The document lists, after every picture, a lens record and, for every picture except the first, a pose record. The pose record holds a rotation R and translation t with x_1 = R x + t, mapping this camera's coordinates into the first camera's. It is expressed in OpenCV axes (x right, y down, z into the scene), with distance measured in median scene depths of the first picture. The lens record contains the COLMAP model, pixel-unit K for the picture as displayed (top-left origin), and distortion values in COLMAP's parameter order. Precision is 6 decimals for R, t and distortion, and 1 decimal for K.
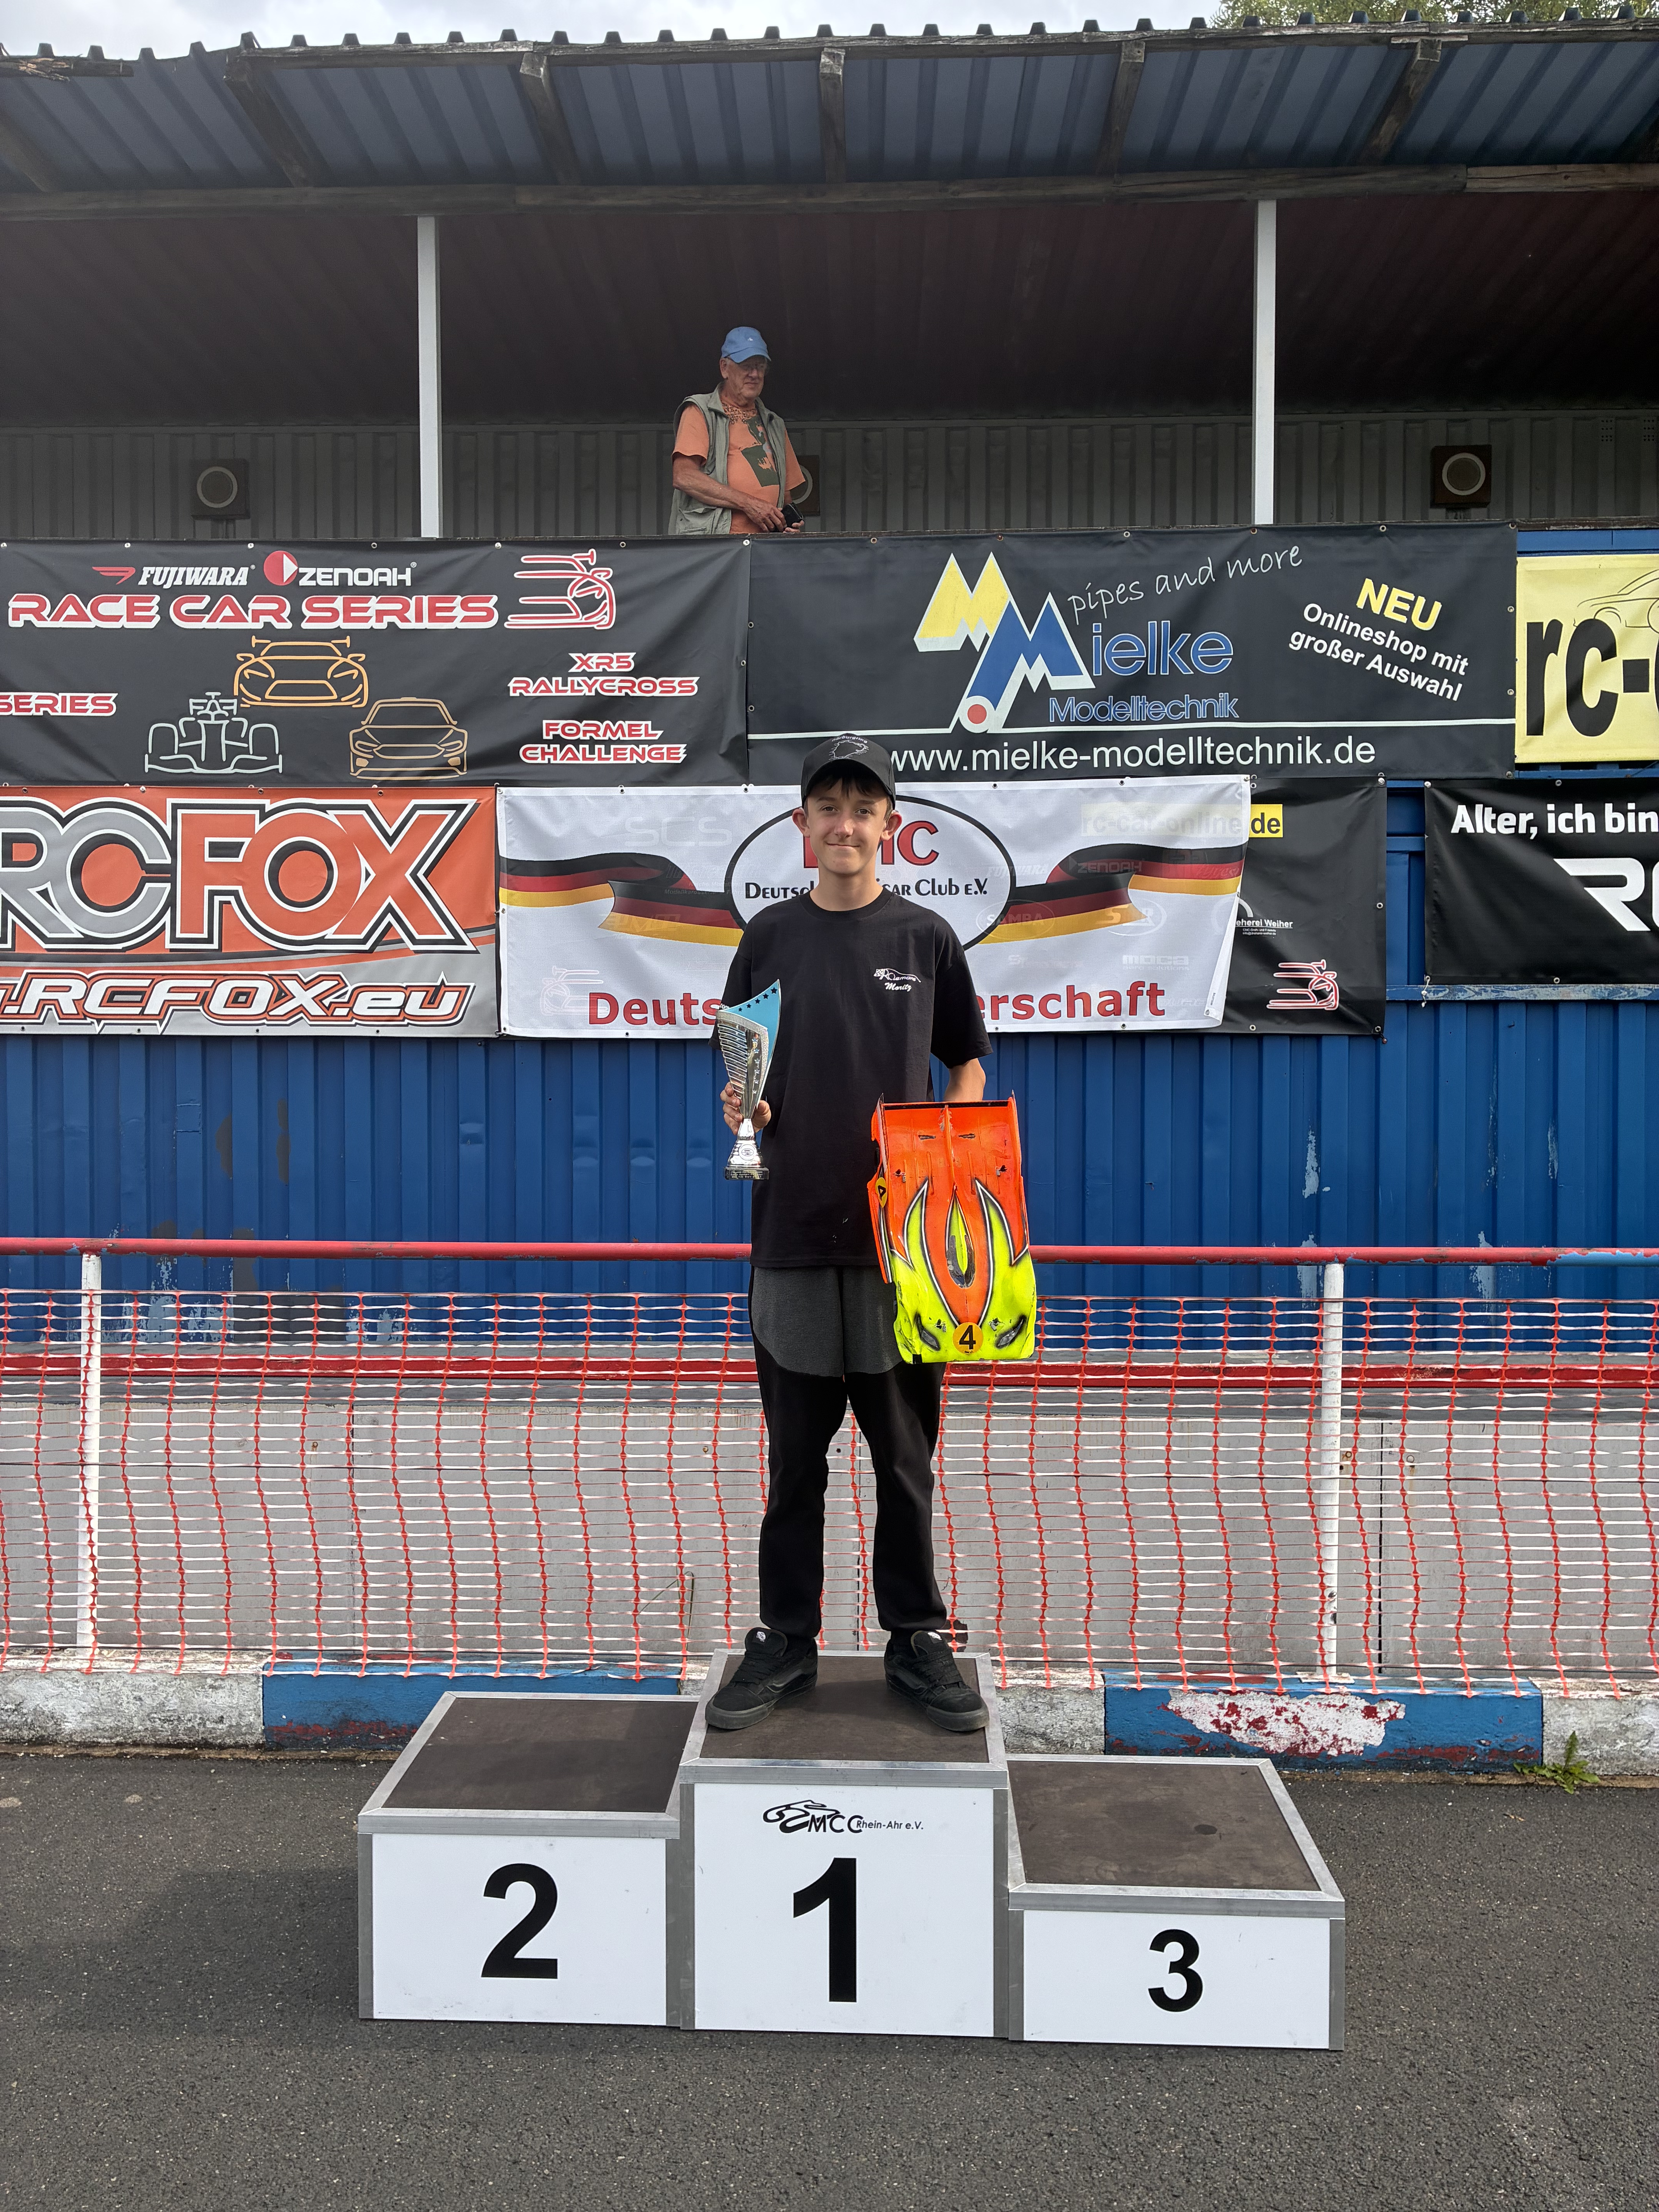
lens RADIAL K [[1683.1, 0, 825.4], [0, 1683.1, 1101.0], [0, 0, 1]] dist [0.021688, -0.006028]
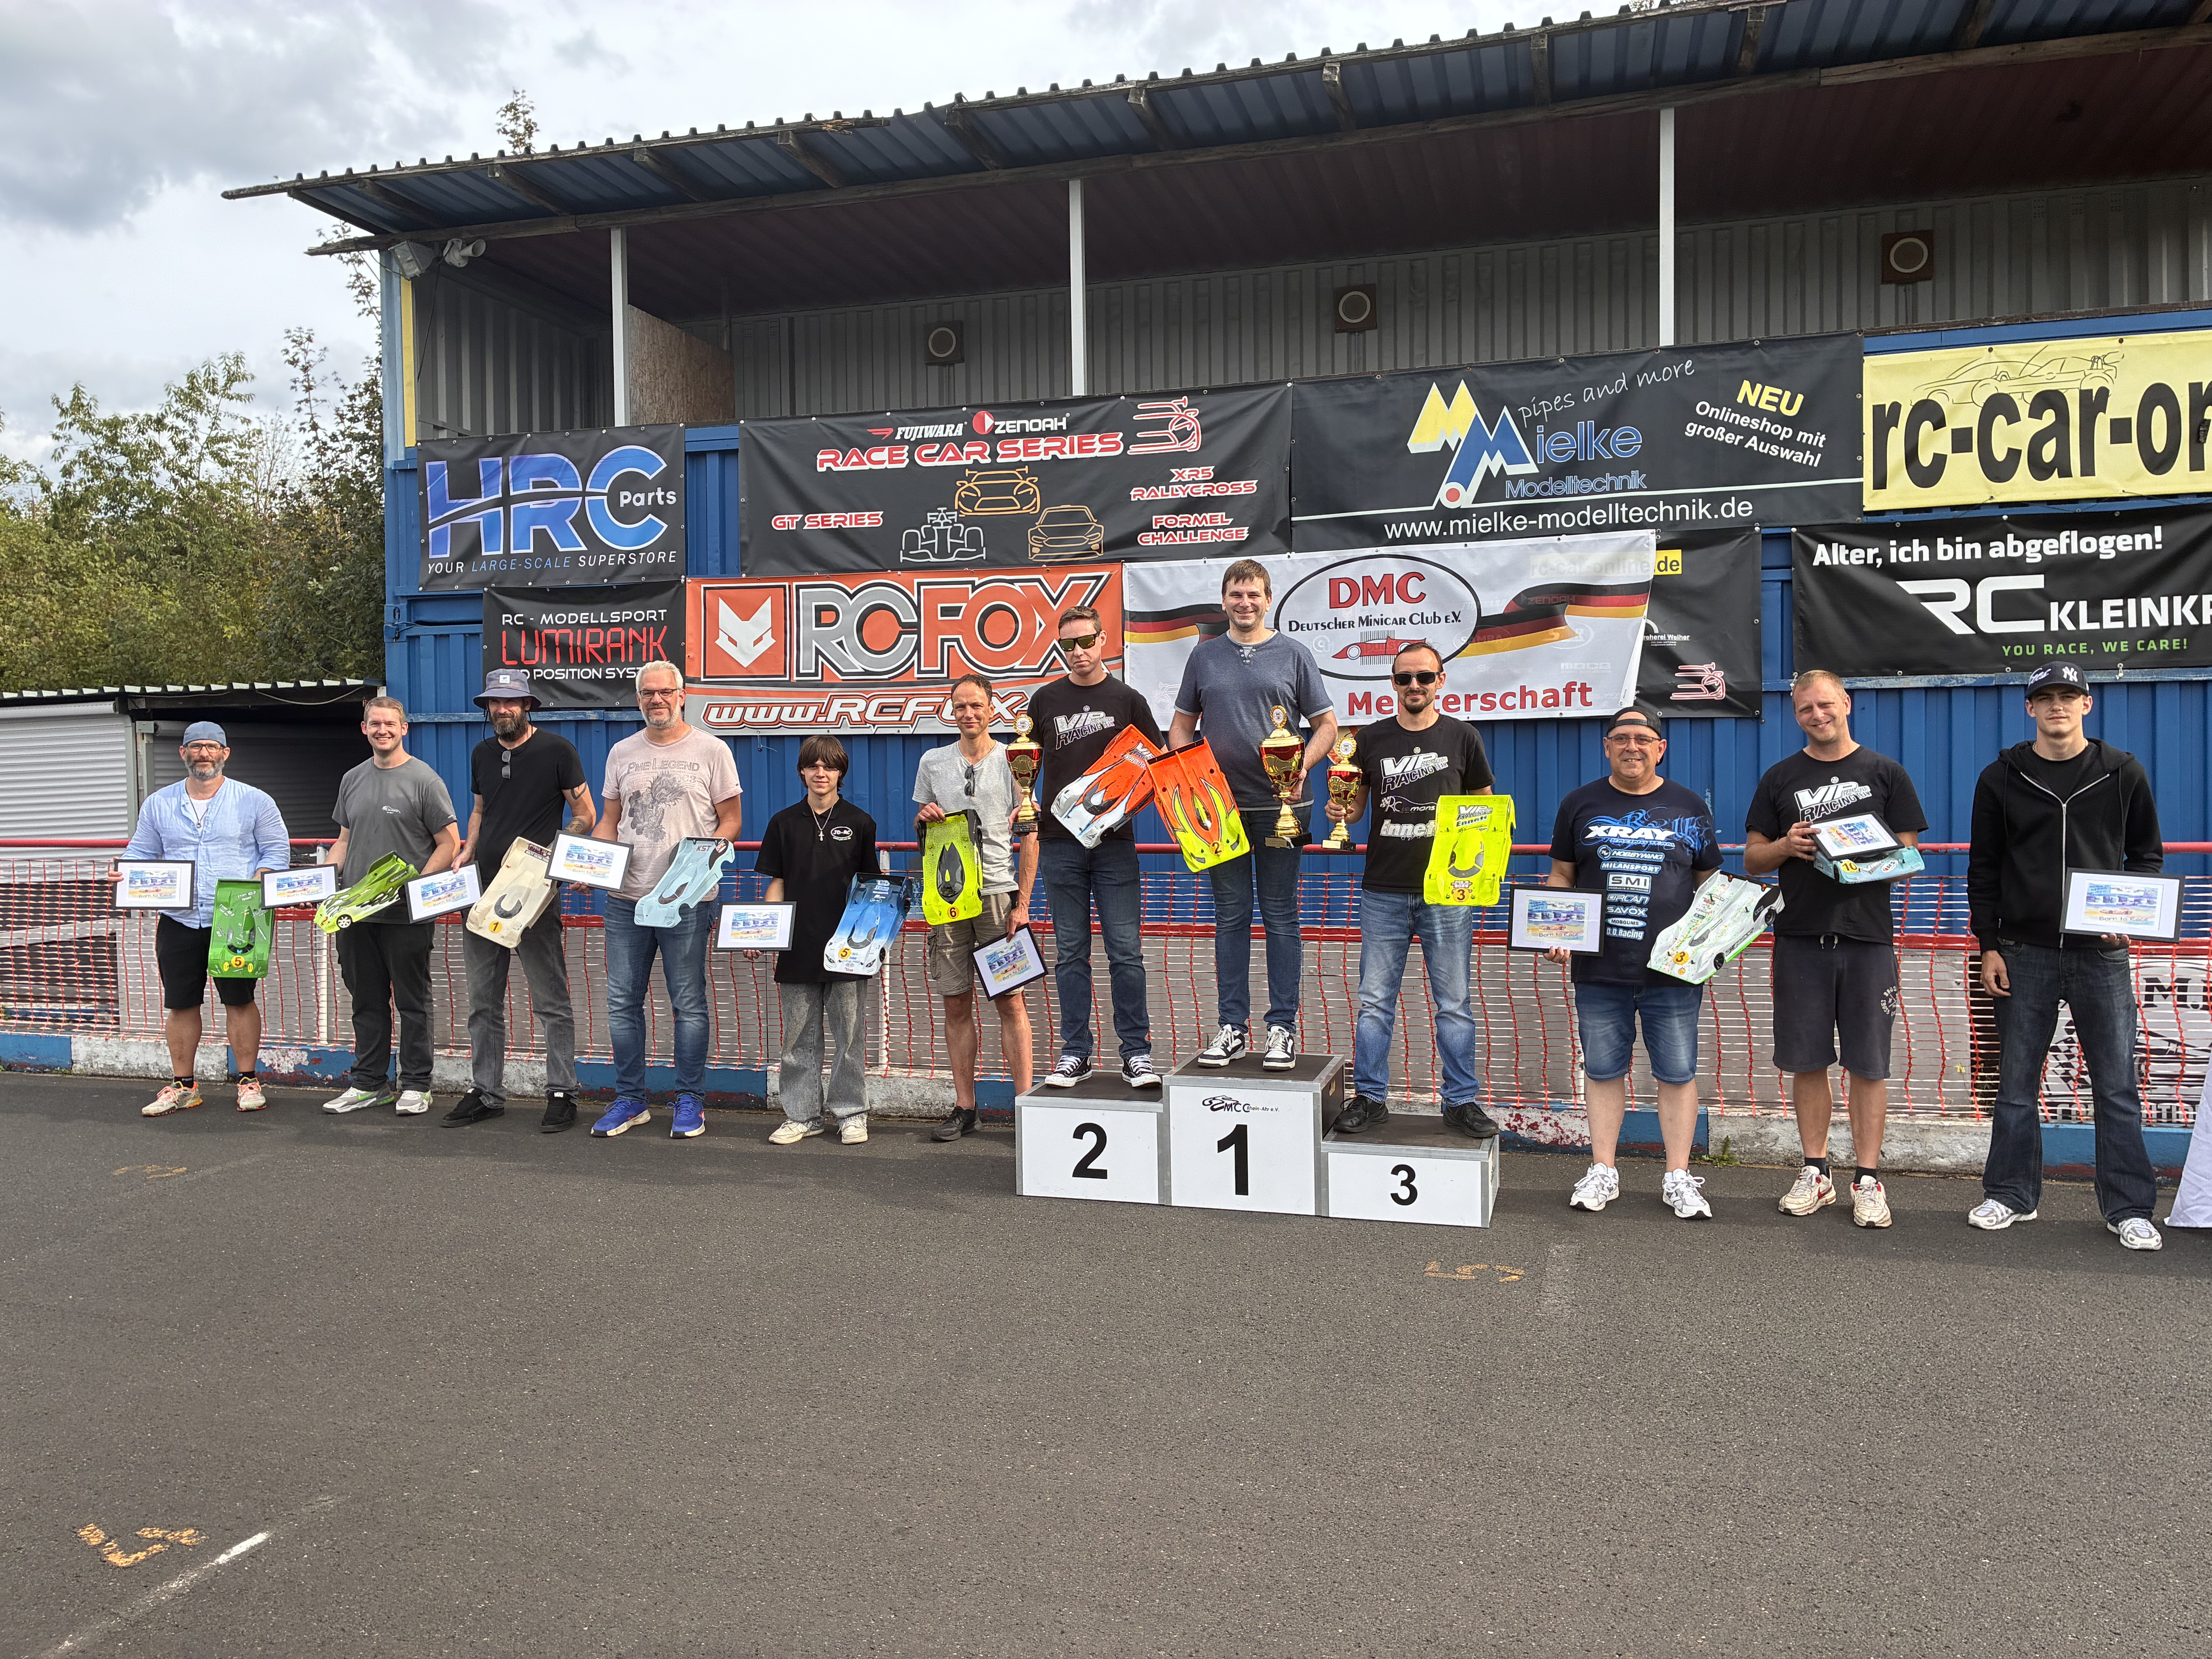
lens RADIAL K [[1702.2, 0, 1115.9], [0, 1702.2, 817.6], [0, 0, 1]] dist [0.055799, -0.080485]
pose [[0.969996, -0.005814, -0.243052, 0.163222], [0.008284, 0.999924, 0.009143, 0.024792], [0.242980, -0.010882, 0.969970, -0.459960]]
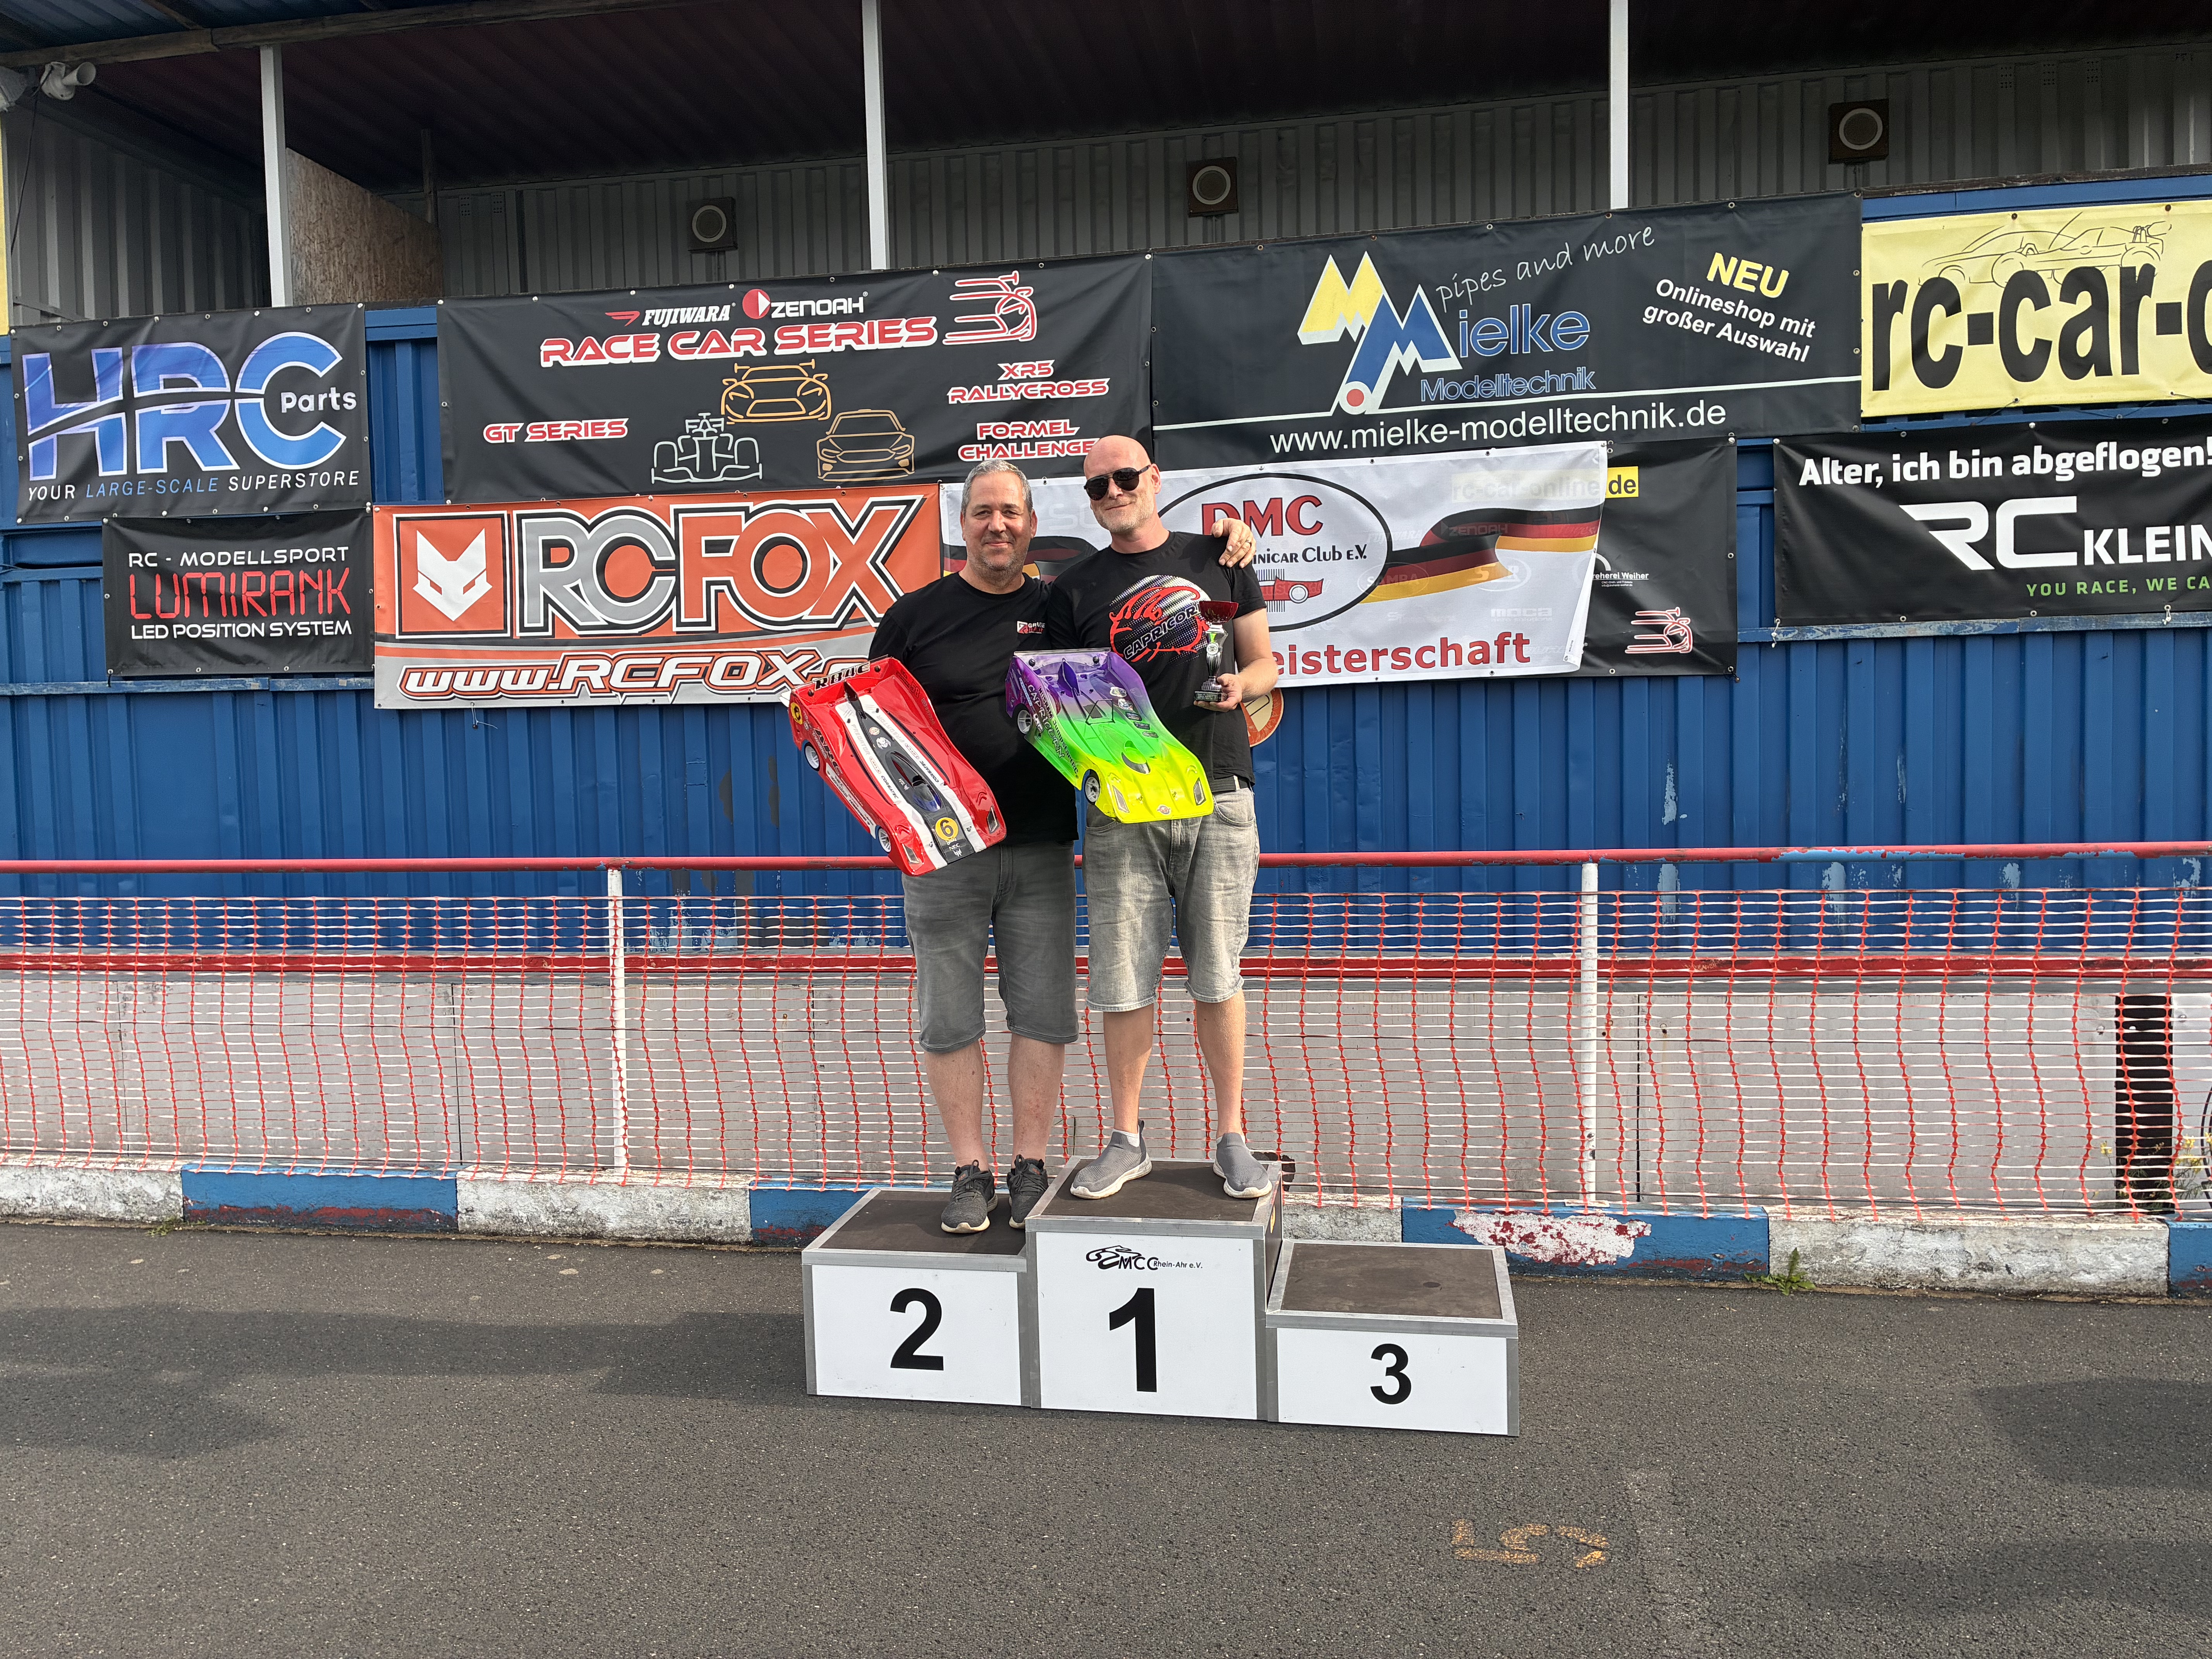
lens RADIAL K [[1687.8, 0, 1097.1], [0, 1687.8, 834.8], [0, 0, 1]] dist [0.019545, -0.002359]
pose [[0.989585, -0.015136, -0.143151, 0.076946], [0.021067, 0.998977, 0.040004, 0.012258], [0.142399, -0.042603, 0.988892, -0.149857]]
